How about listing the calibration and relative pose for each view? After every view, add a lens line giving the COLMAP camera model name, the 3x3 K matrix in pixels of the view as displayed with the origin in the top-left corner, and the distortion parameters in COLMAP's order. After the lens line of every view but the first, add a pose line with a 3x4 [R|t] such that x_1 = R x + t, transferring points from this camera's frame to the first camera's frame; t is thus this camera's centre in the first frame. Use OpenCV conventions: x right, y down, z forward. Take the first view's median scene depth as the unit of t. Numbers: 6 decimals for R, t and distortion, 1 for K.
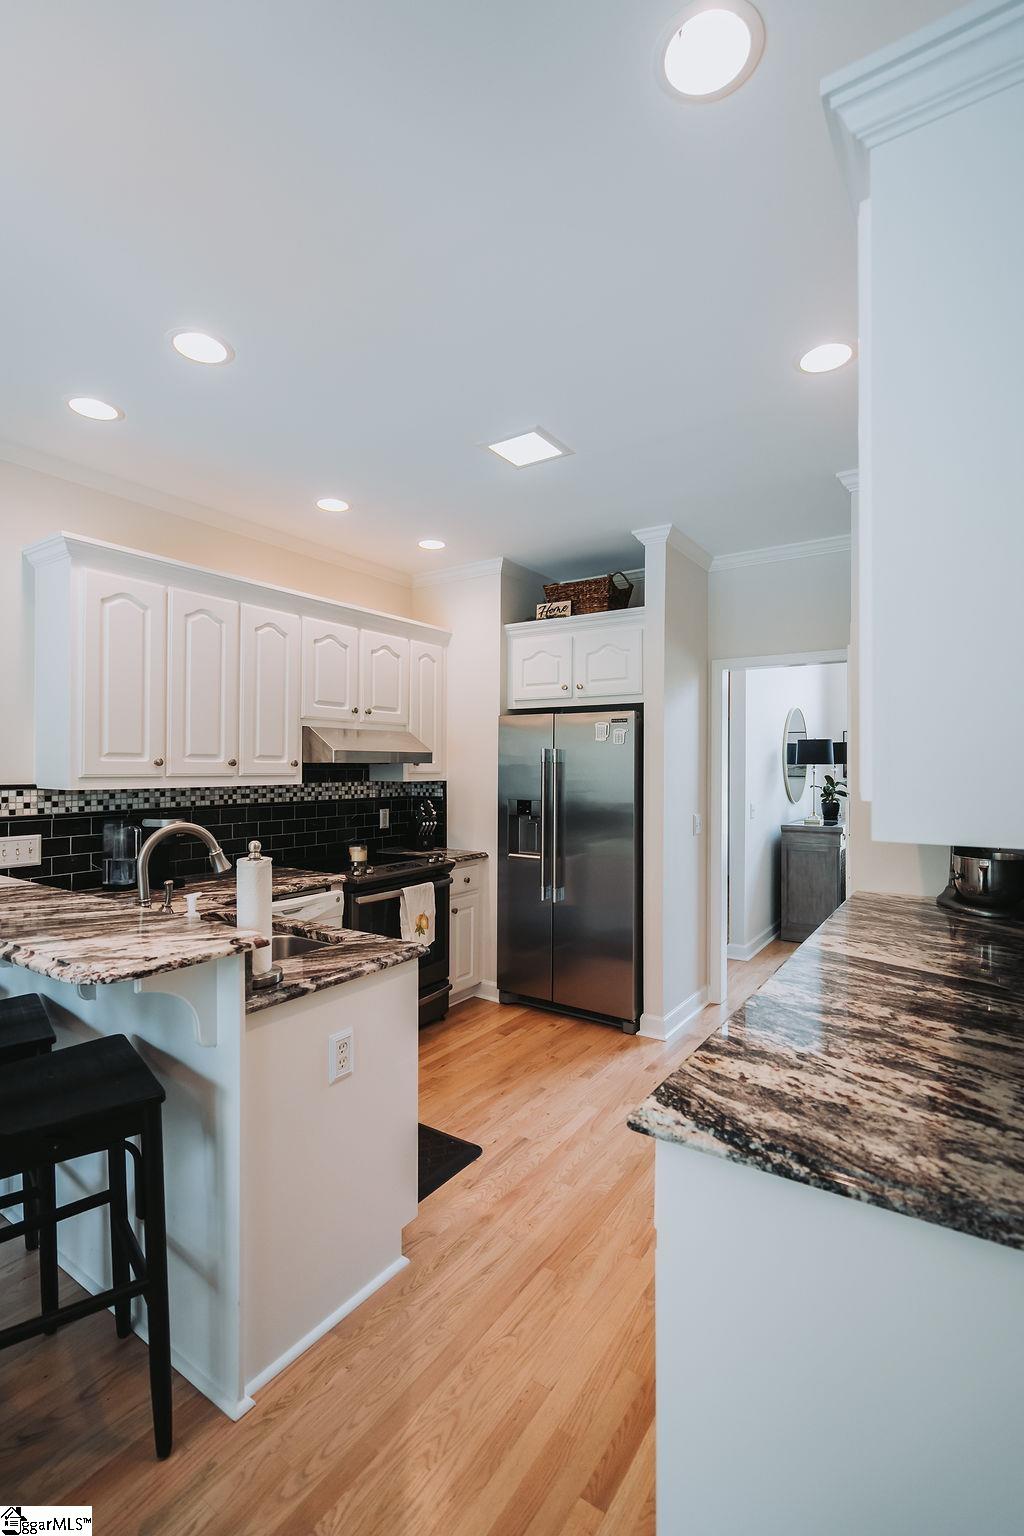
lens RADIAL K [[714.0, 0, 507.5], [0, 714.0, 765.6], [0, 0, 1]] dist [-0.005978, 0.001808]
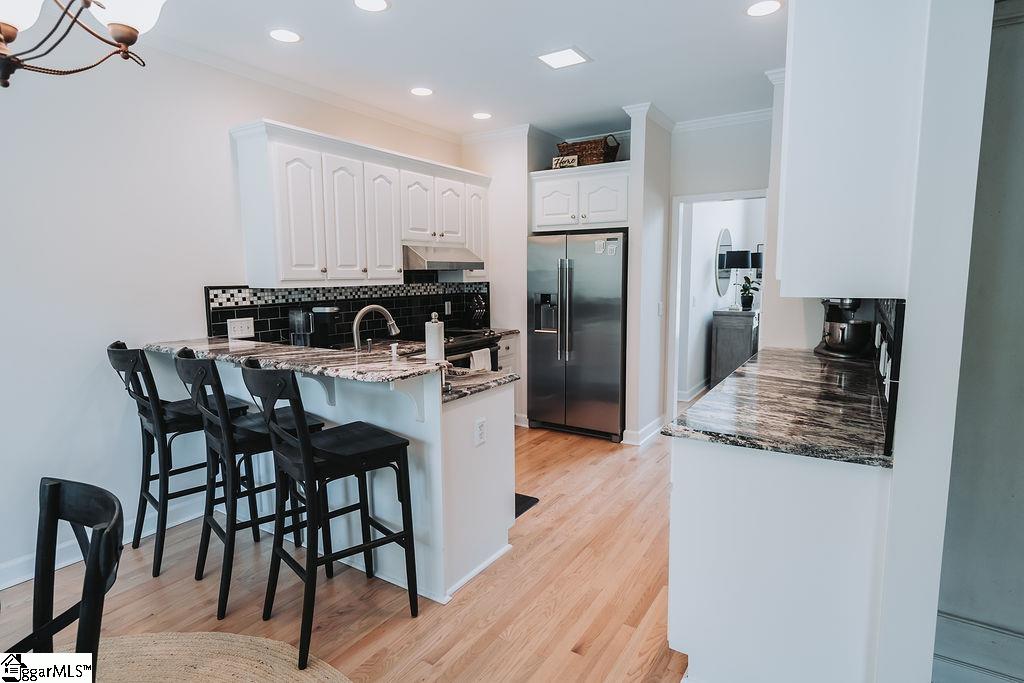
lens RADIAL K [[542.9, 0, 513.5], [0, 542.9, 340.8], [0, 0, 1]] dist [-0.000353, 0.000899]
pose [[0.999644, -0.013545, 0.023008, -0.103996], [0.010587, 0.992205, 0.124169, 0.005493], [-0.024511, -0.123881, 0.991994, -0.195166]]
